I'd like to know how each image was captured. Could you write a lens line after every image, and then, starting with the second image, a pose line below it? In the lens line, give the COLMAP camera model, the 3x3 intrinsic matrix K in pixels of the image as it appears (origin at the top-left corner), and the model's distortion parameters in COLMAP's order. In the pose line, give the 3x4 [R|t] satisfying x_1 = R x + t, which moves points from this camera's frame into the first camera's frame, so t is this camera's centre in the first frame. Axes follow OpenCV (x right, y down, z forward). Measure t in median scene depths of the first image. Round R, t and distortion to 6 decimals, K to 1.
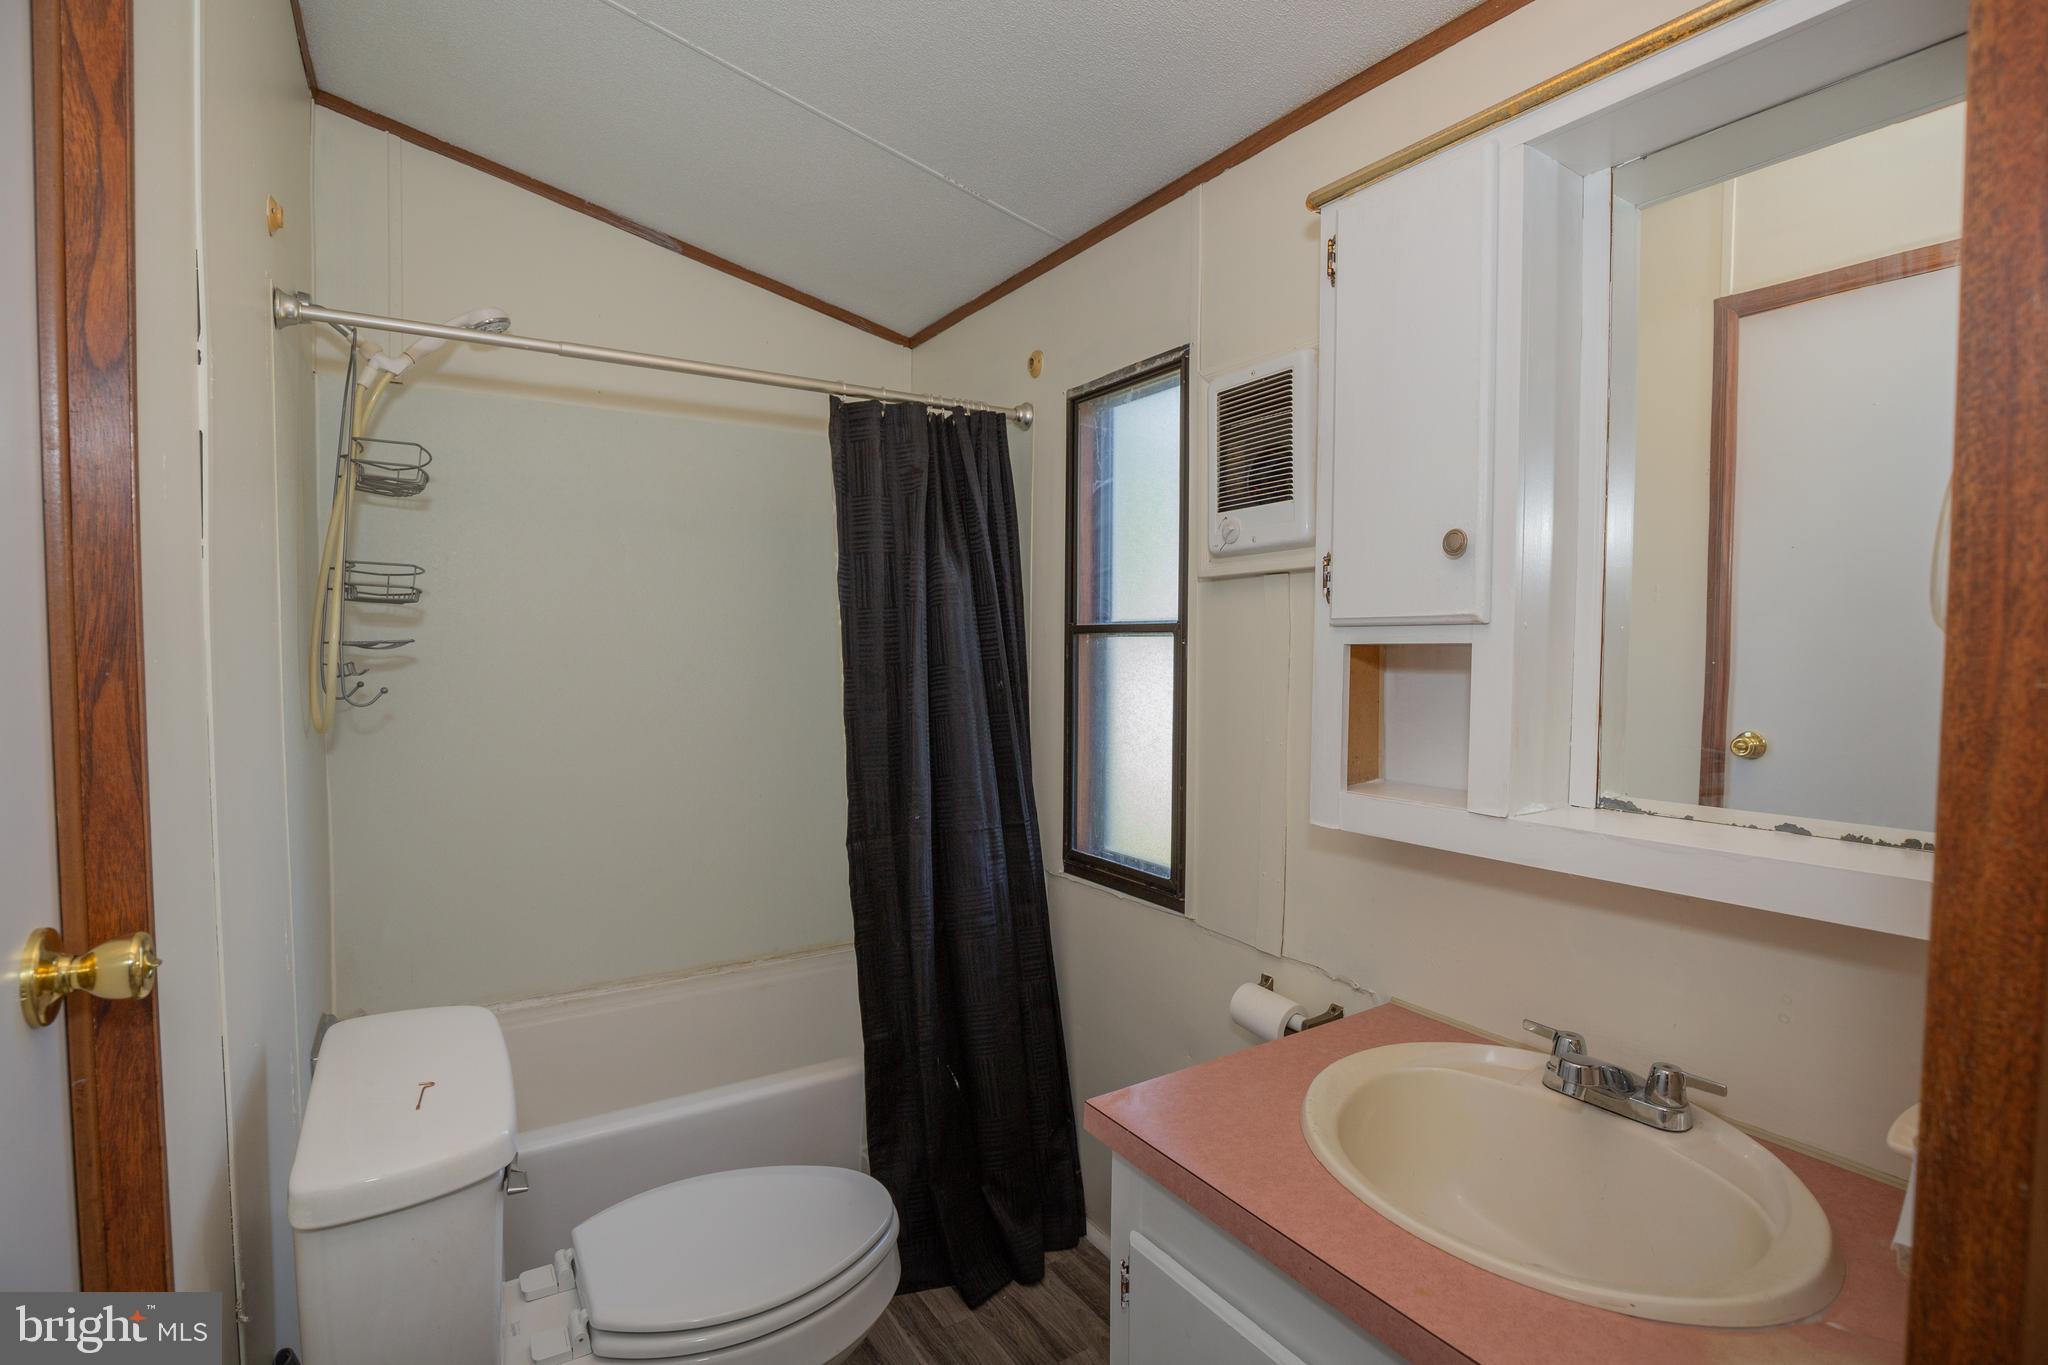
lens RADIAL K [[964.3, 0, 1024.0], [0, 964.3, 682.5], [0, 0, 1]] dist [-0.026603, -0.000125]
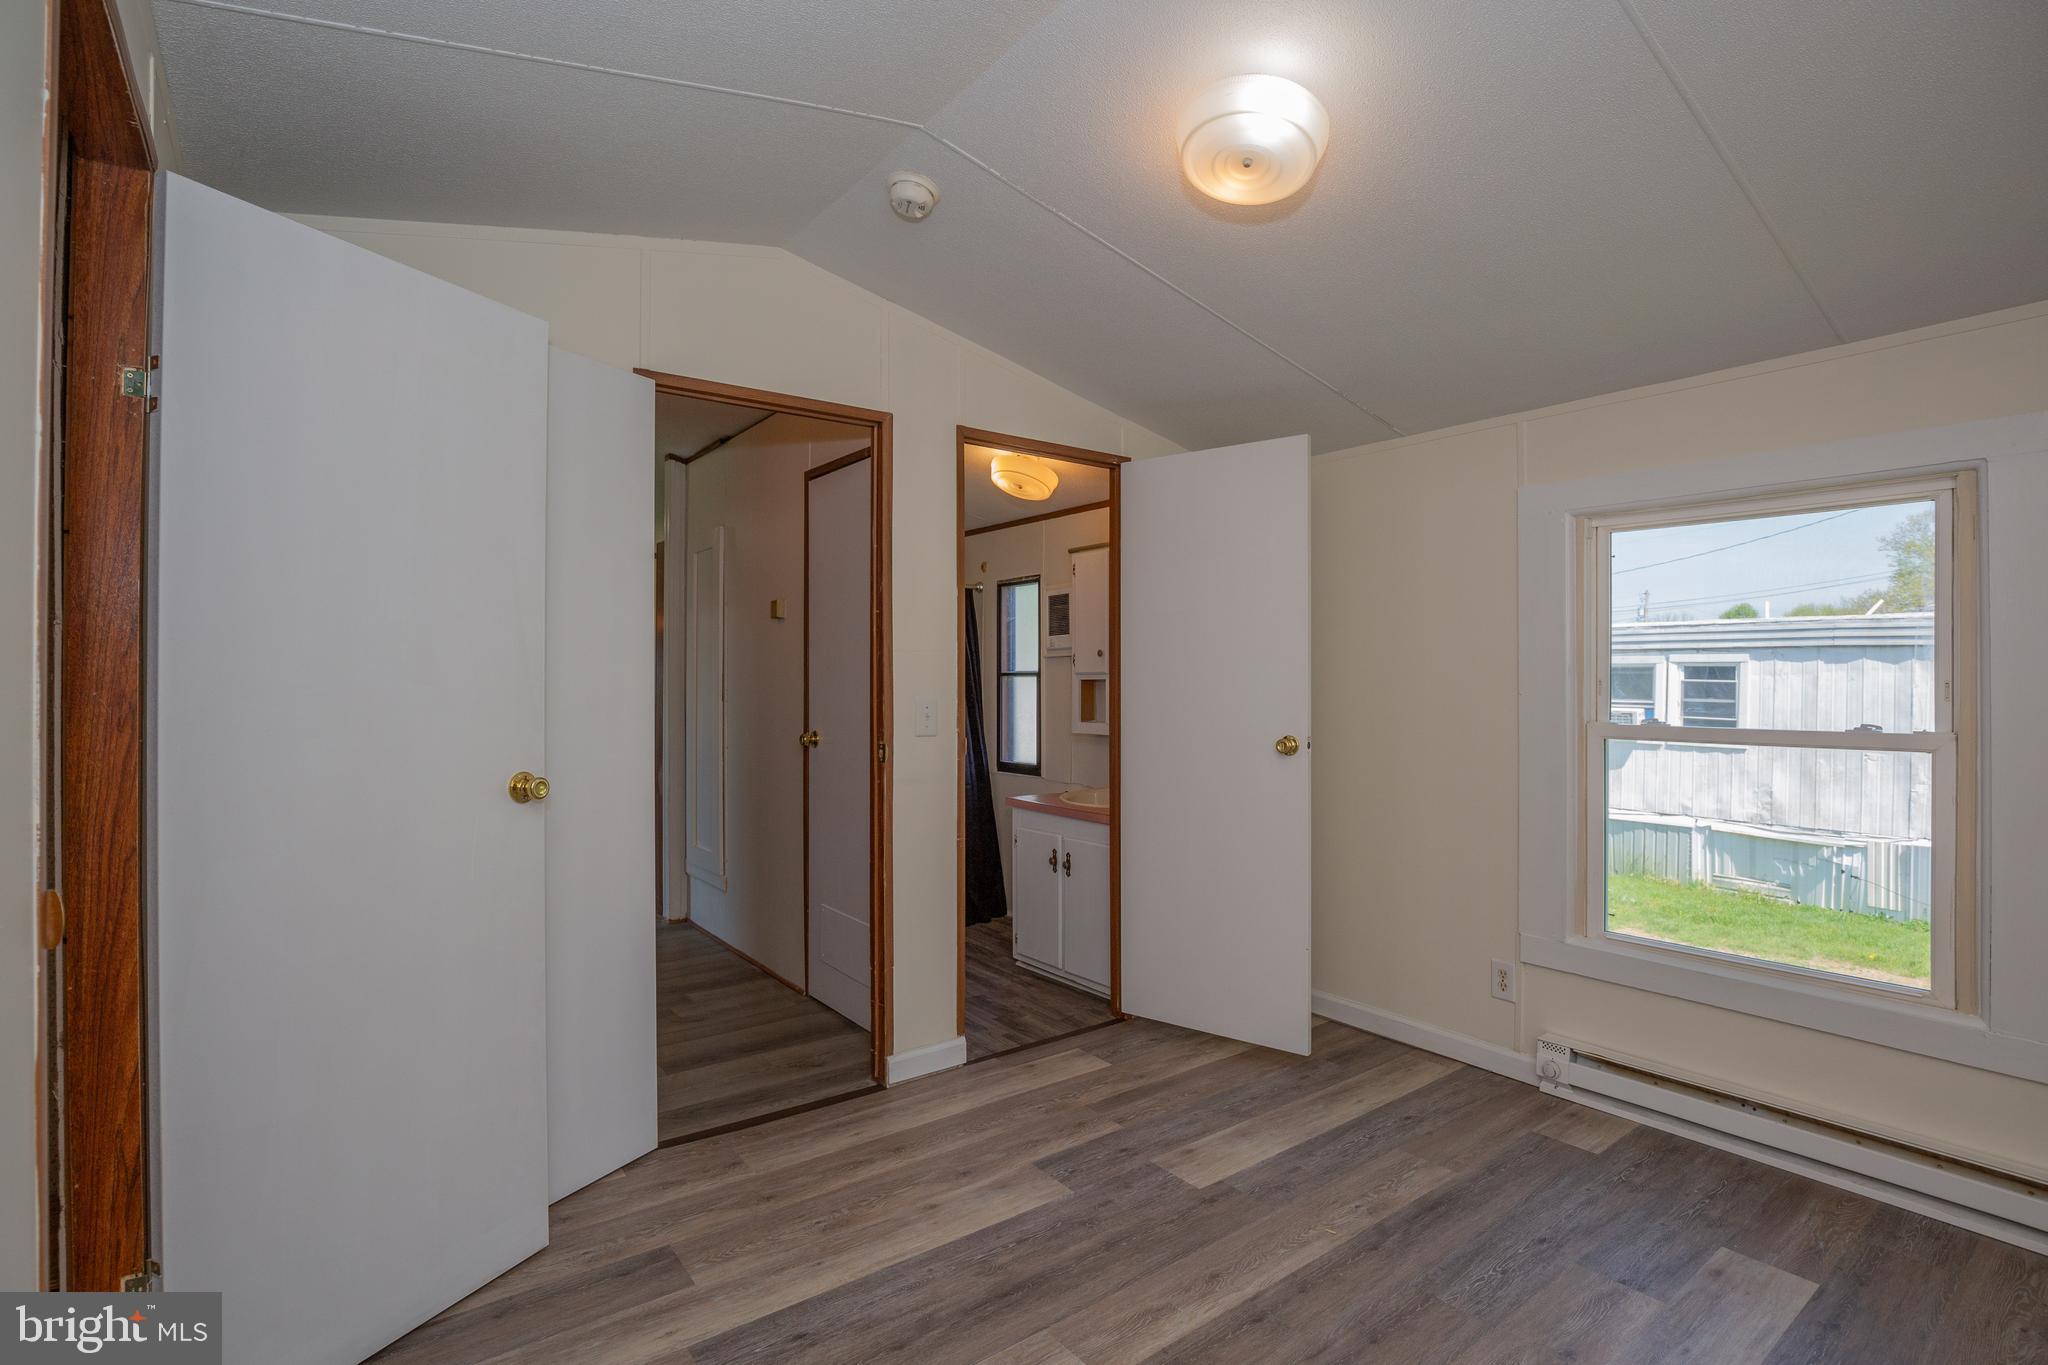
lens RADIAL K [[964.3, 0, 1024.0], [0, 964.3, 682.5], [0, 0, 1]] dist [-0.026603, -0.000125]
pose [[0.996620, -0.004537, 0.082025, -0.099078], [0.007435, 0.999358, -0.035061, 0.058701], [-0.081814, 0.035553, 0.996013, -1.604122]]
